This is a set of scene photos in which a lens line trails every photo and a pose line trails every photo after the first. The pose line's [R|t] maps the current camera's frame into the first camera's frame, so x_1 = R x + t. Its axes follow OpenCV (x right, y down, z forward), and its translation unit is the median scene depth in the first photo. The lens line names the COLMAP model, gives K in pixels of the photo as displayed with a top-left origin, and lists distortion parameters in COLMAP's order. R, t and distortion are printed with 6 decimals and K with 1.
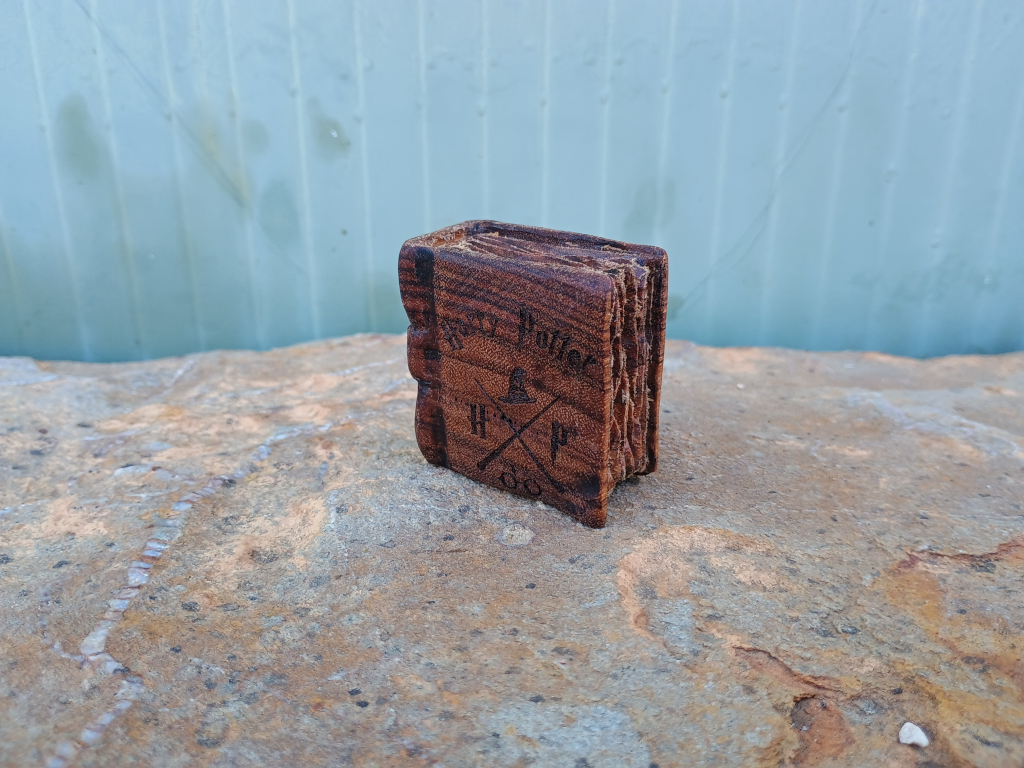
lens RADIAL K [[855.4, 0, 512.2], [0, 855.4, 379.7], [0, 0, 1]] dist [0.046522, -0.094521]
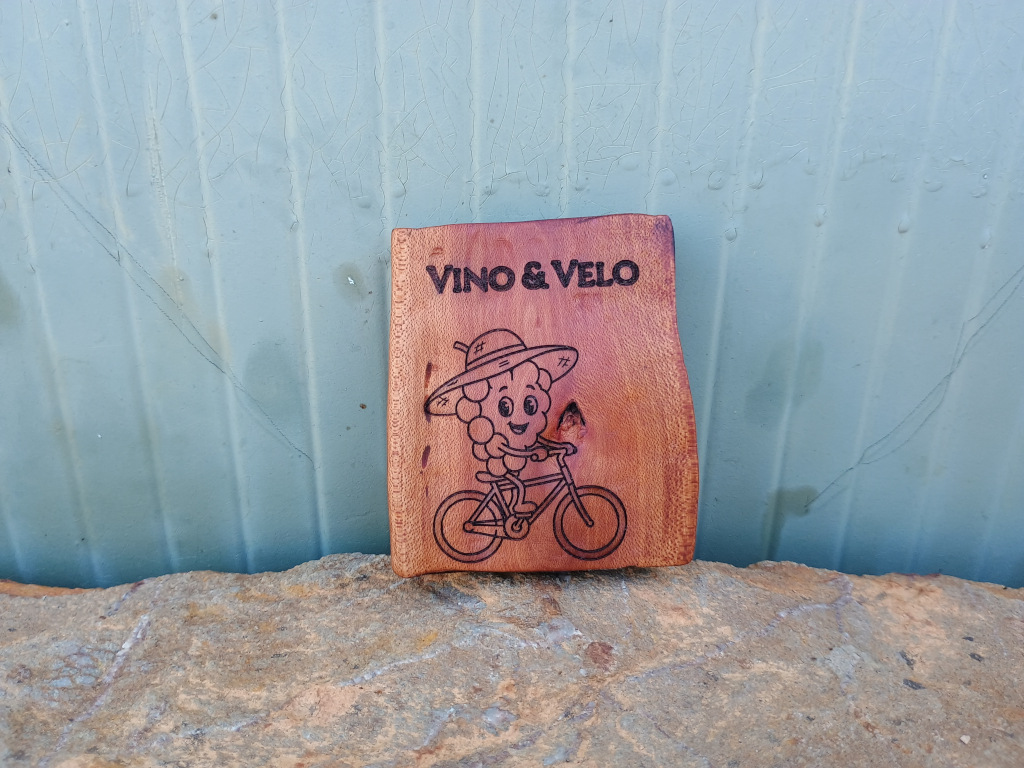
lens RADIAL K [[856.4, 0, 510.8], [0, 856.4, 382.0], [0, 0, 1]] dist [0.038976, -0.089095]
pose [[0.999735, 0.016345, -0.016215, -0.121784], [-0.015701, 0.999111, 0.039116, -0.459445], [0.016840, -0.038851, 0.999103, 0.571425]]
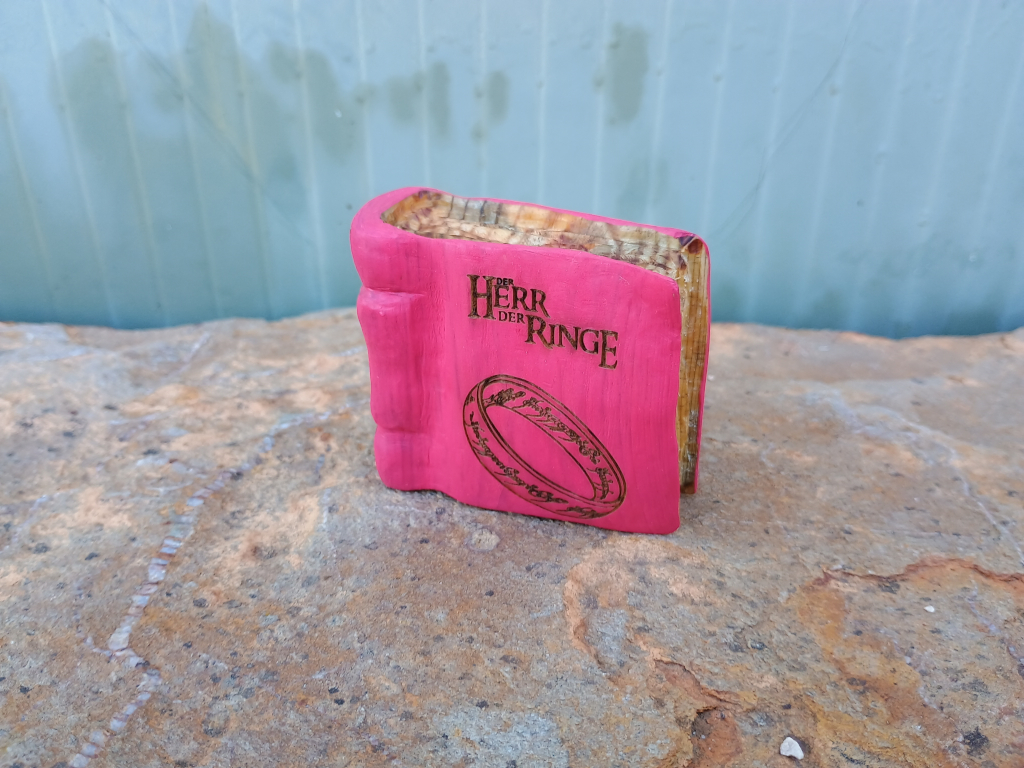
lens RADIAL K [[845.4, 0, 506.1], [0, 845.4, 382.0], [0, 0, 1]] dist [0.045867, -0.090031]
pose [[0.999248, 0.020902, -0.032649, 0.072116], [-0.017042, 0.993295, 0.114347, -0.168094], [0.034820, -0.113704, 0.992904, -0.101637]]
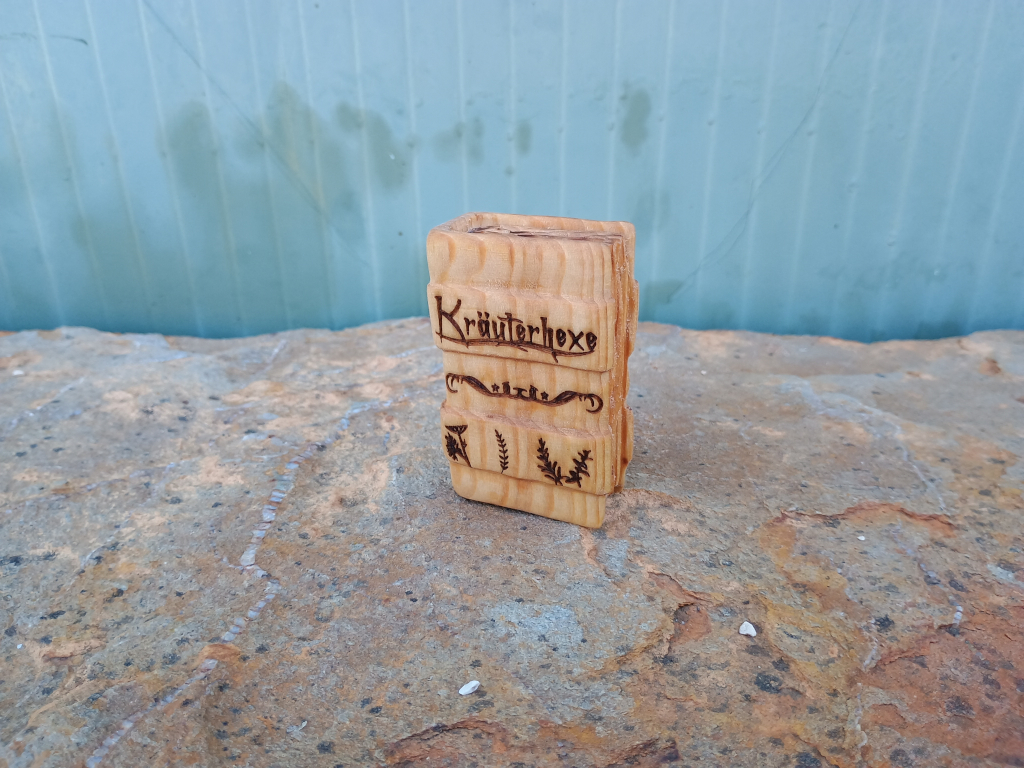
lens RADIAL K [[817.9, 0, 510.1], [0, 817.9, 380.9], [0, 0, 1]] dist [0.038925, -0.066210]
pose [[0.998183, 0.015229, -0.058293, 0.074920], [-0.009831, 0.995730, 0.091792, -0.146335], [0.059442, -0.091053, 0.994070, -0.402010]]
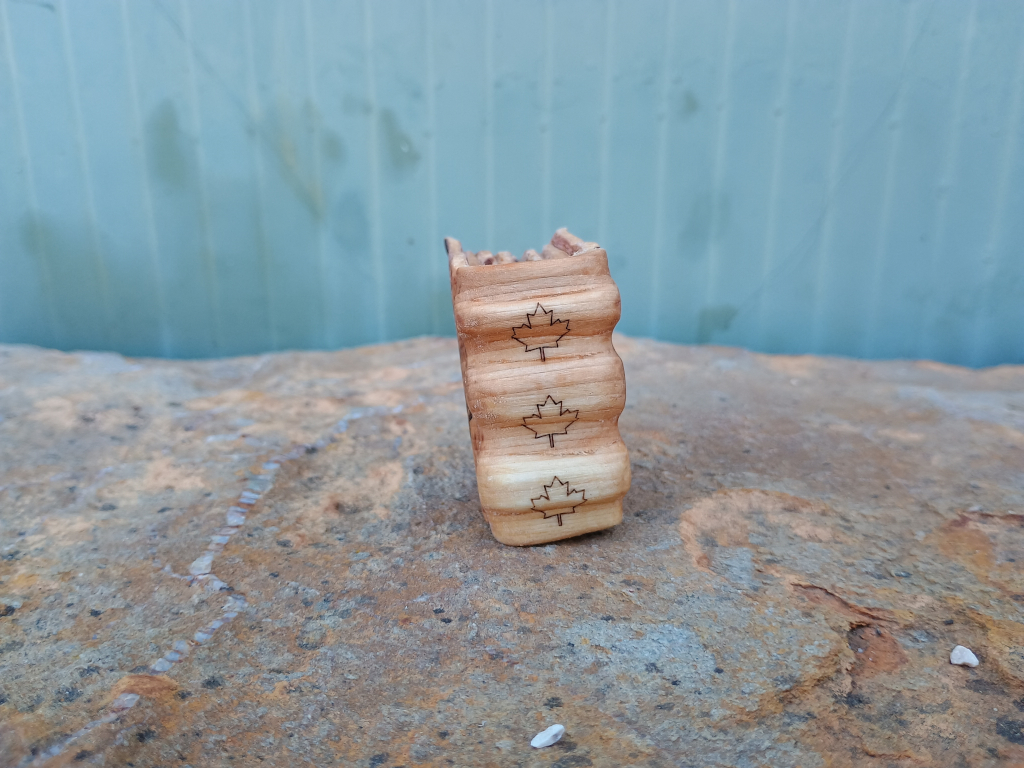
lens RADIAL K [[855.3, 0, 515.9], [0, 855.3, 387.7], [0, 0, 1]] dist [0.039394, -0.092952]
pose [[0.998760, 0.015739, -0.047224, -0.031608], [-0.017708, 0.998978, -0.041588, 0.101274], [0.046521, 0.042372, 0.998018, -0.073863]]
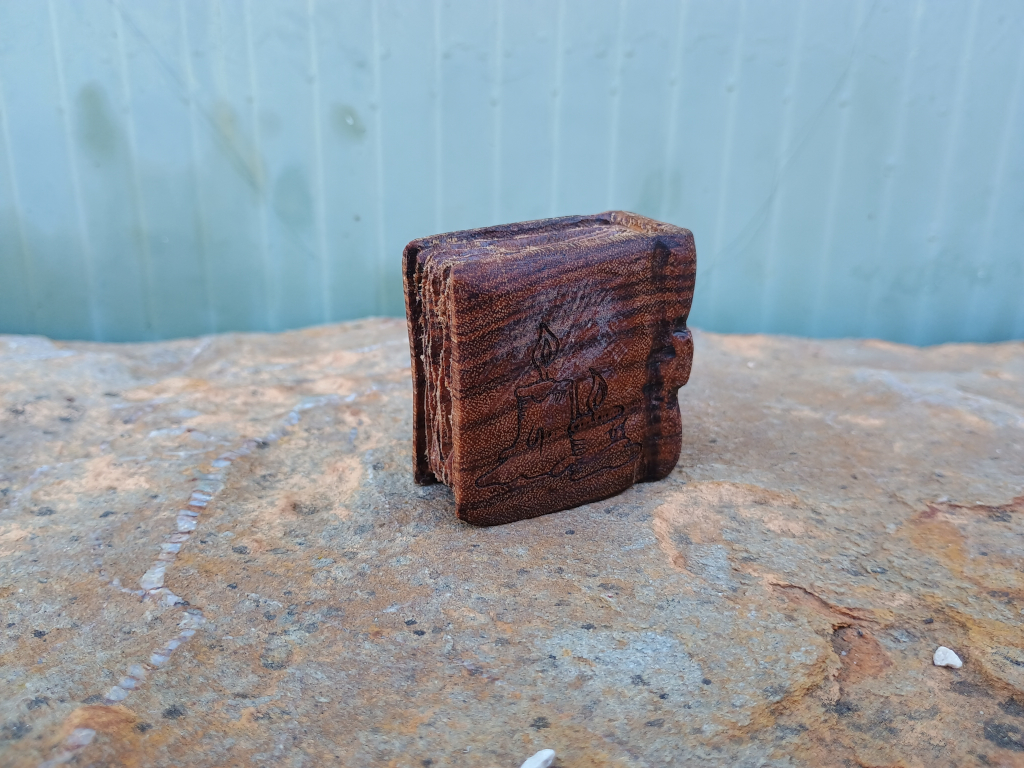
lens RADIAL K [[856.4, 0, 510.8], [0, 856.4, 382.0], [0, 0, 1]] dist [0.038976, -0.089095]
pose [[0.999732, 0.008047, 0.021688, -0.071013], [-0.007777, 0.999891, -0.012526, 0.069106], [-0.021787, 0.012354, 0.999686, -0.035775]]
